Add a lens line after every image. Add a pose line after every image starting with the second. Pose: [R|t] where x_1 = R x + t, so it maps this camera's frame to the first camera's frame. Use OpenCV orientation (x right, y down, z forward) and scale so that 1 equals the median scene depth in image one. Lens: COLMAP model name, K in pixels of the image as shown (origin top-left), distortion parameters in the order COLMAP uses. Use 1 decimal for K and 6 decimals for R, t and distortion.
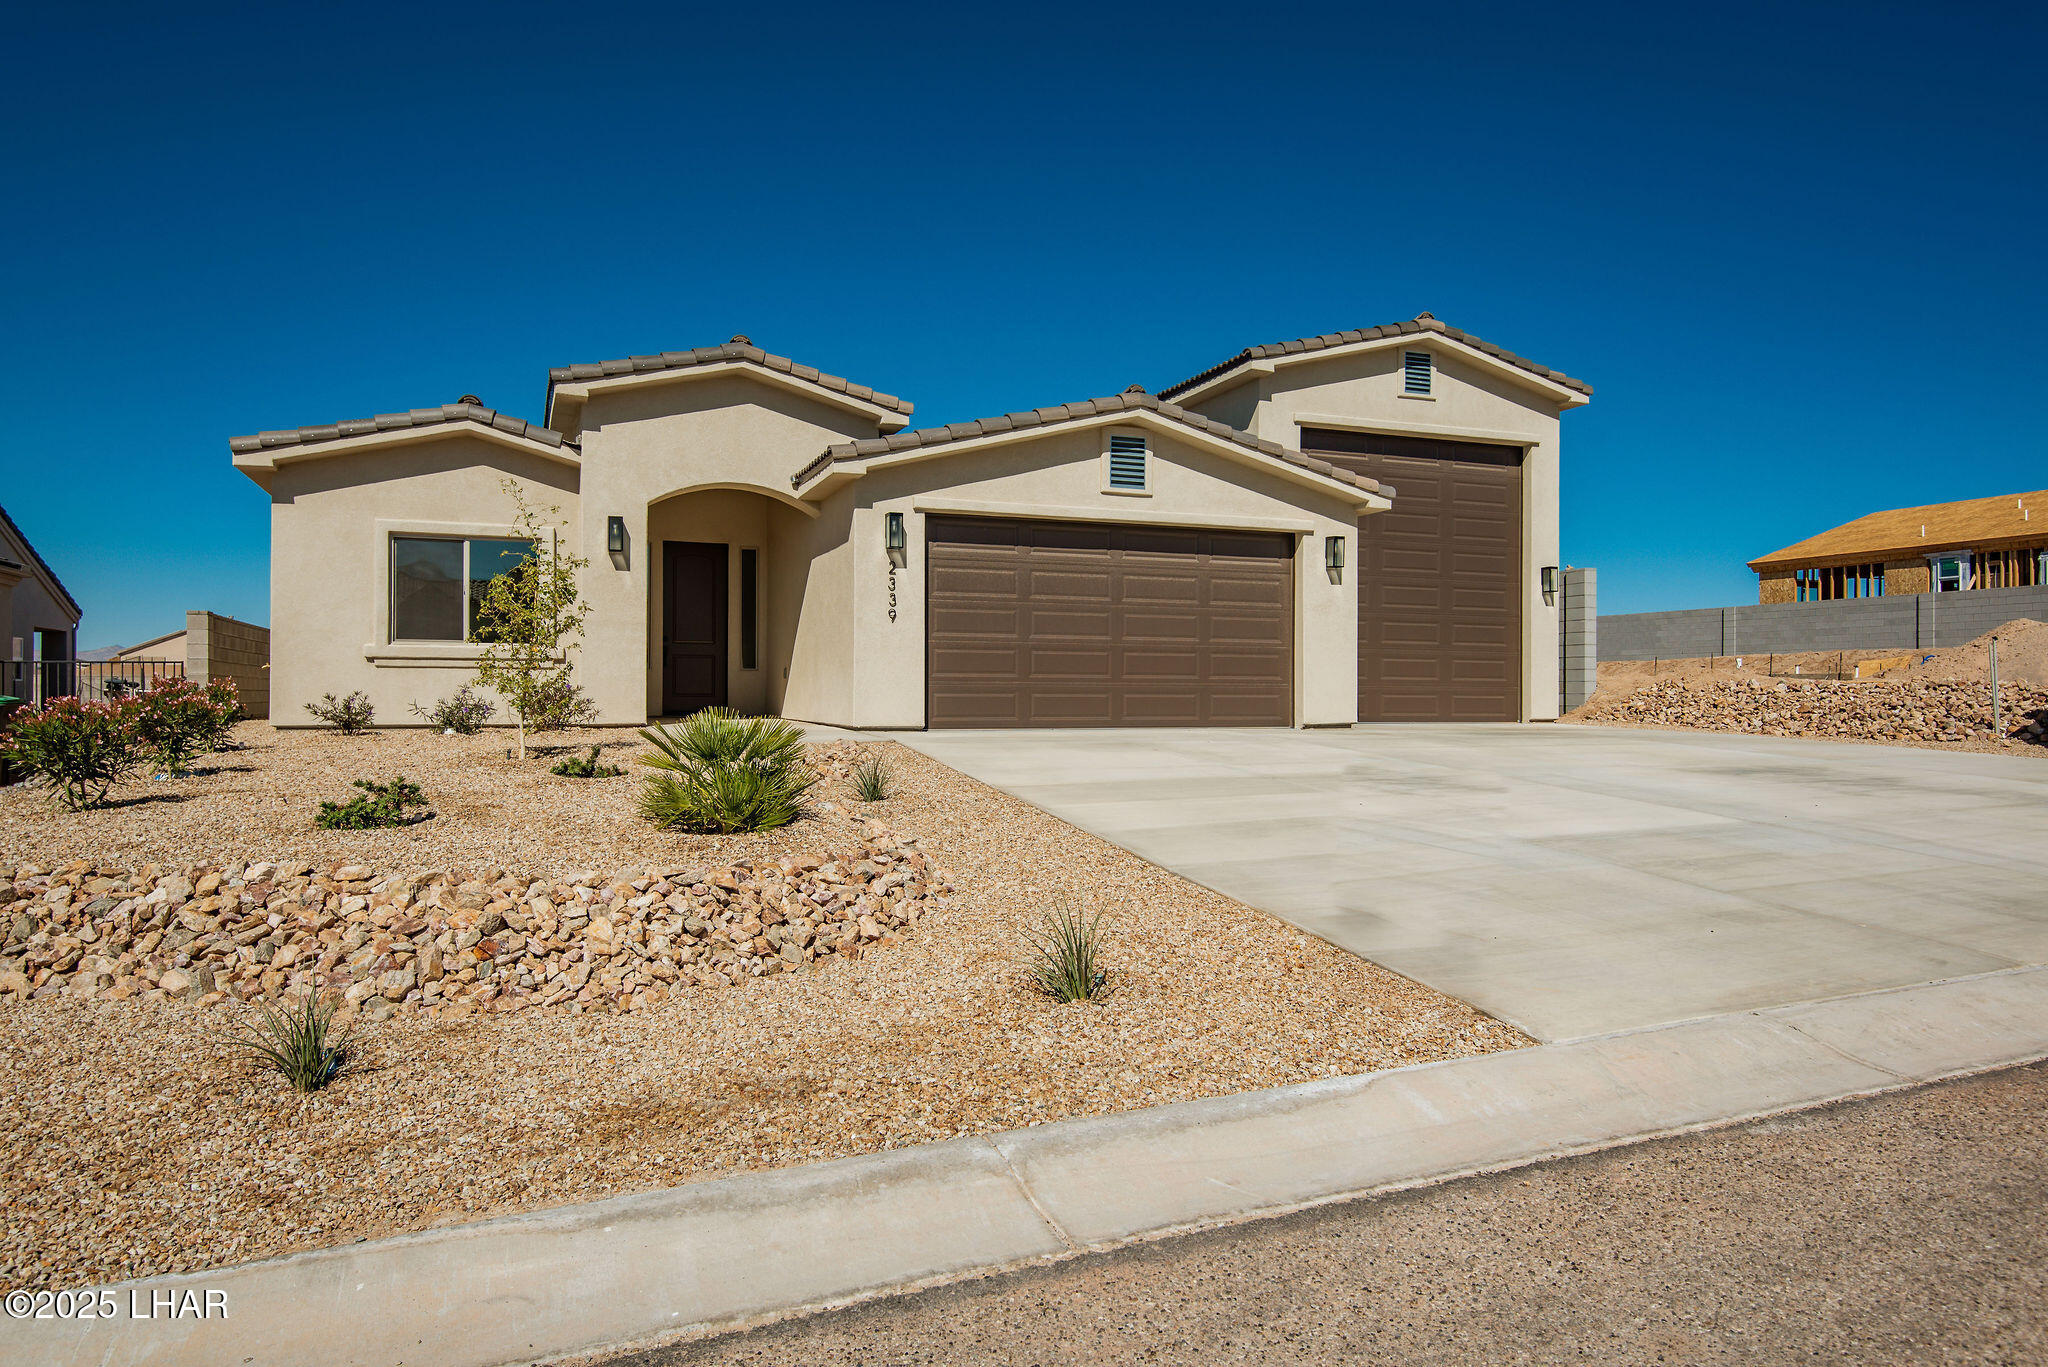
lens RADIAL K [[1199.5, 0, 1024.0], [0, 1199.5, 683.5], [0, 0, 1]] dist [0.011790, -0.001249]
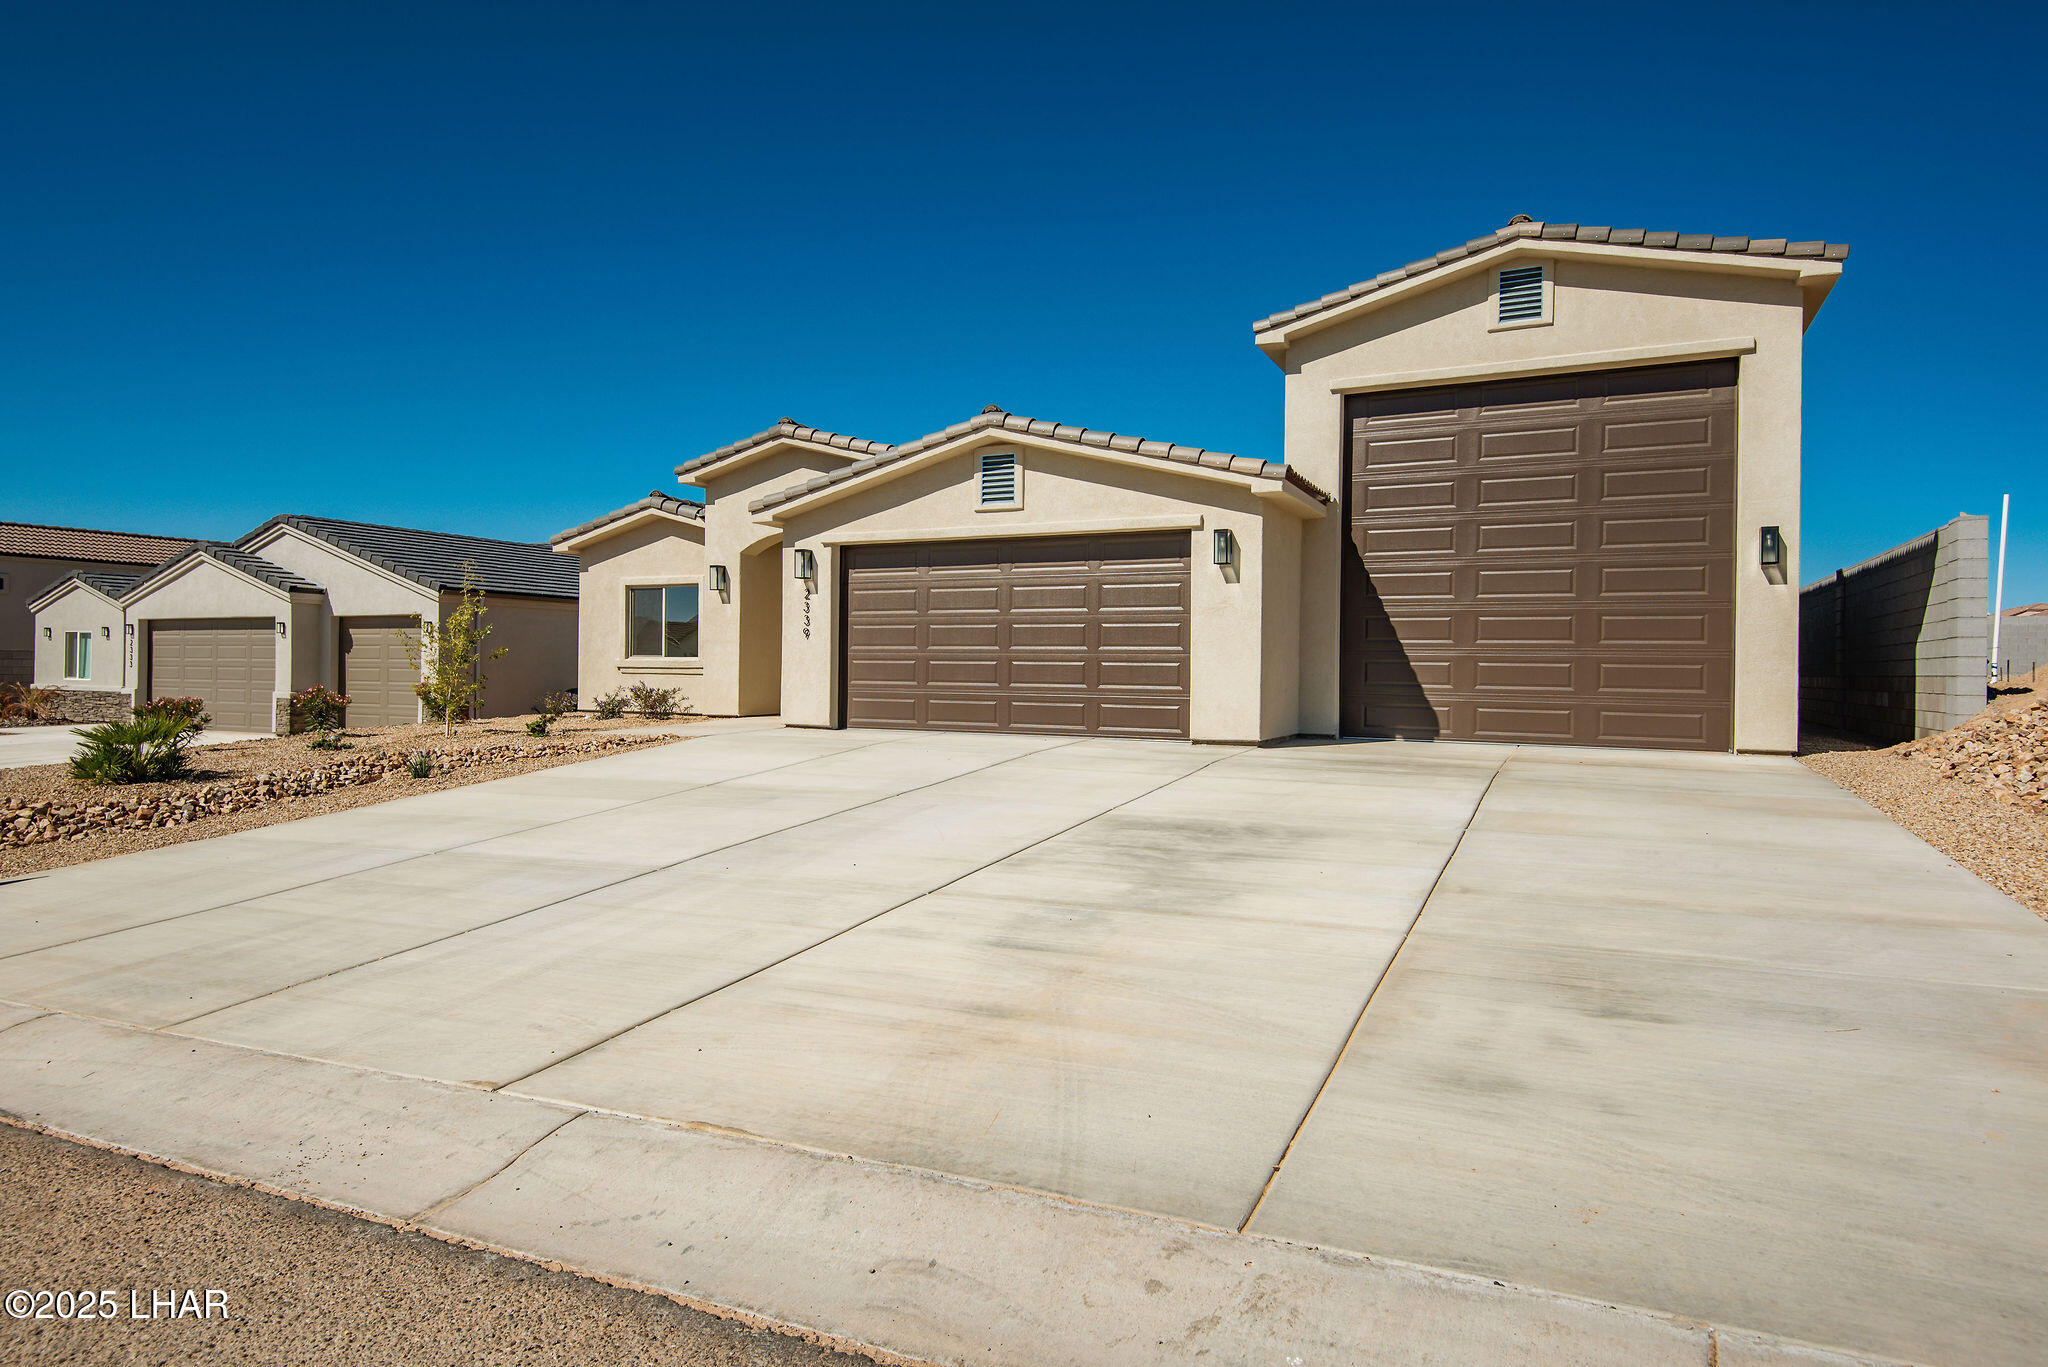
lens RADIAL K [[1139.3, 0, 1024.0], [0, 1139.3, 683.5], [0, 0, 1]] dist [0.003539, 0.001015]
pose [[0.693222, 0.011486, -0.720632, 0.809828], [-0.004863, 0.999925, 0.011260, -0.018109], [0.720707, -0.004301, 0.693226, 0.326415]]
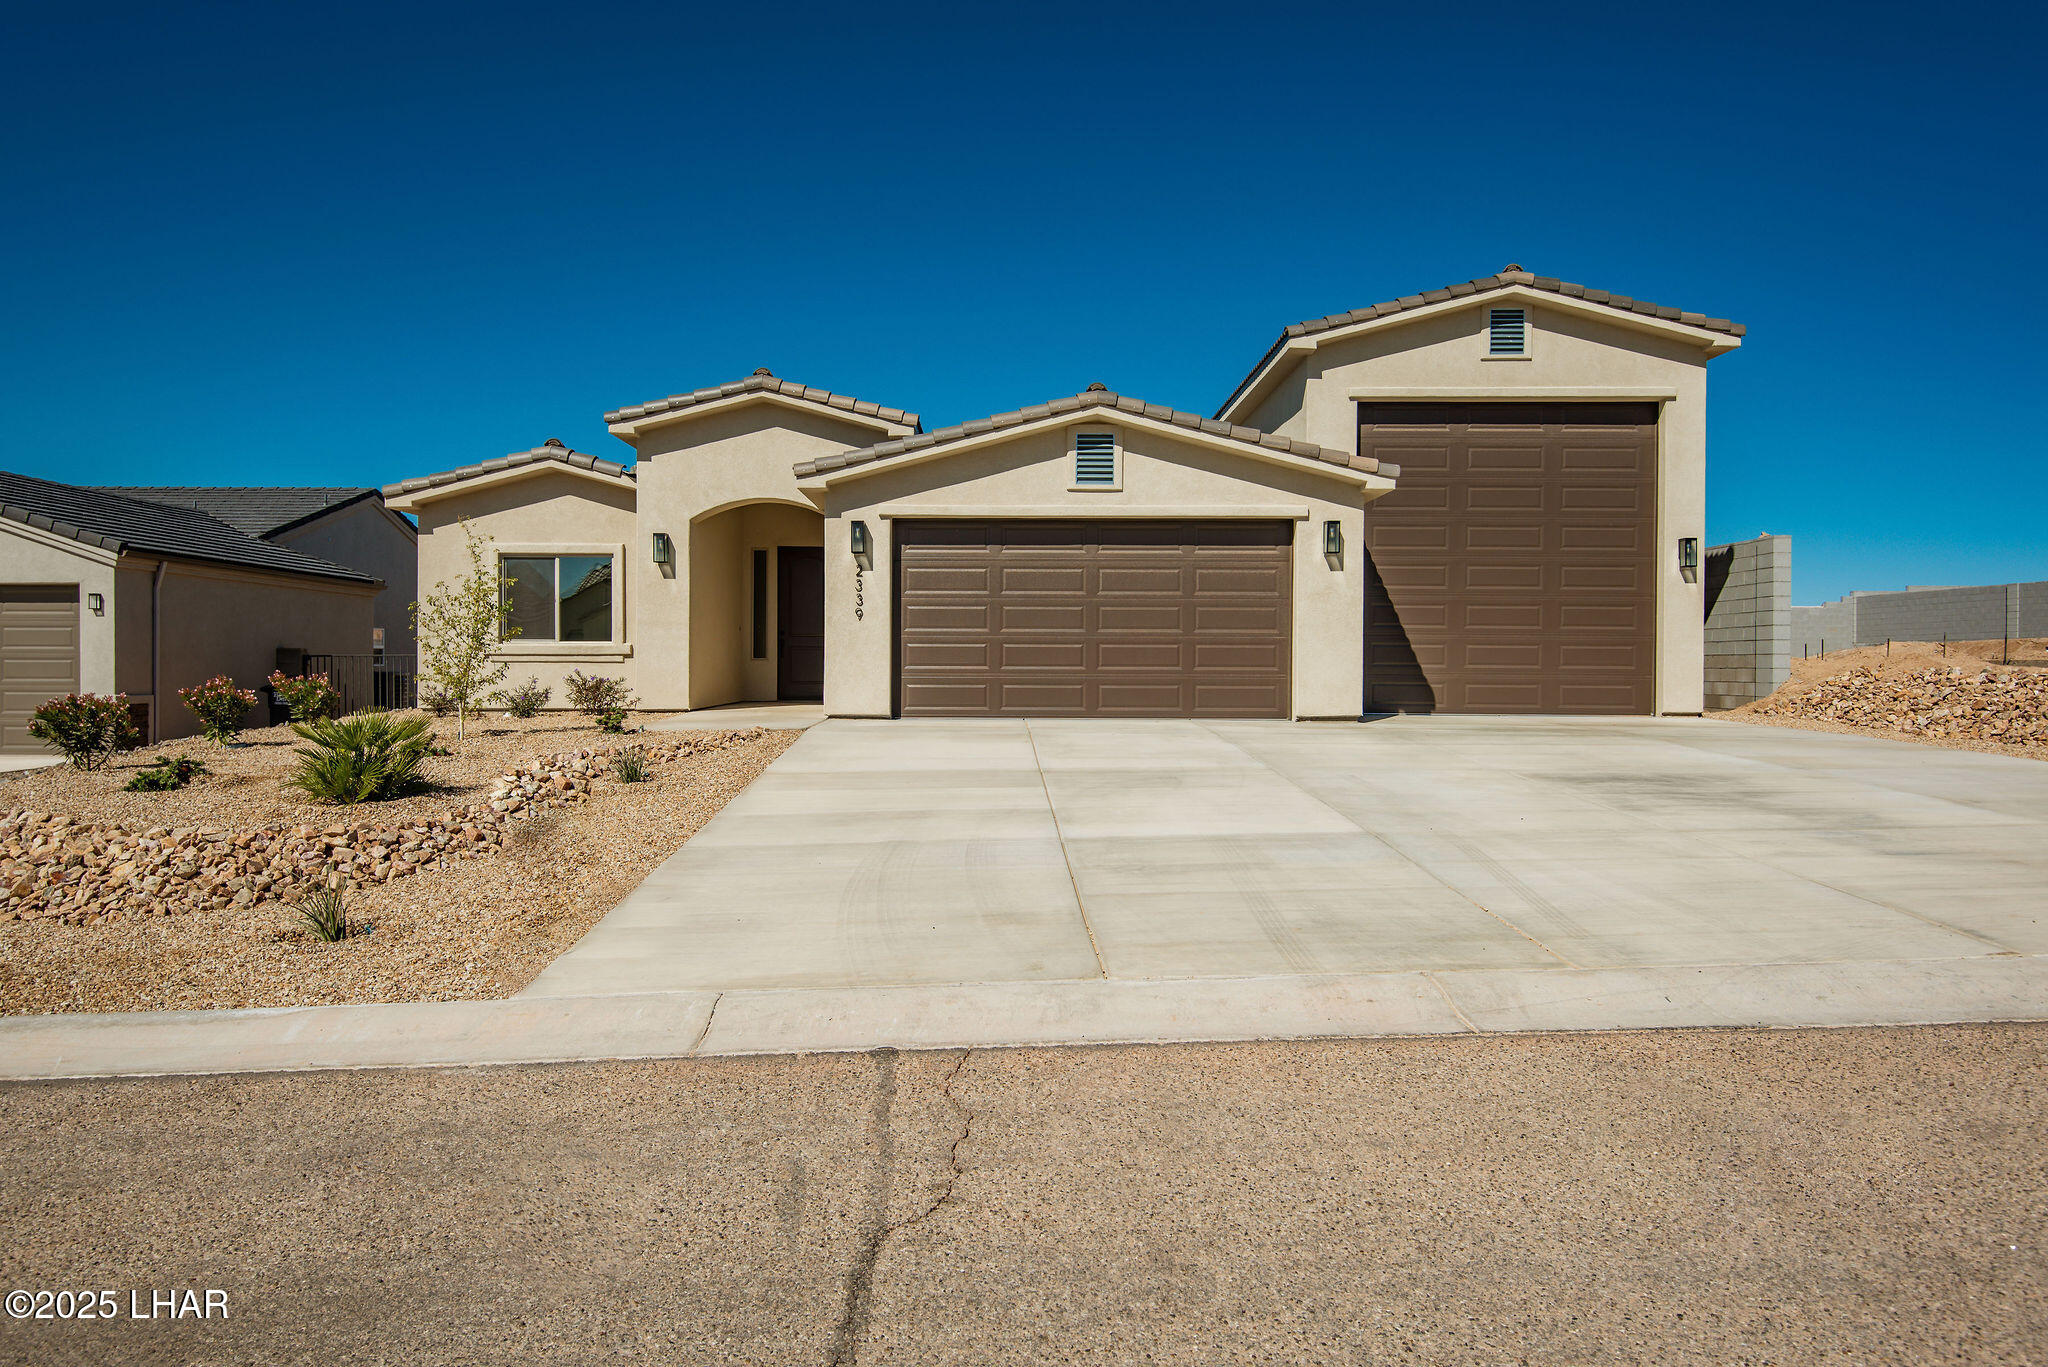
lens RADIAL K [[1199.5, 0, 1024.0], [0, 1199.5, 683.5], [0, 0, 1]] dist [0.011790, -0.001249]
pose [[0.938342, 0.003455, -0.345690, 0.380570], [0.002605, 0.999851, 0.017065, -0.010222], [0.345698, -0.016913, 0.938194, 0.015462]]
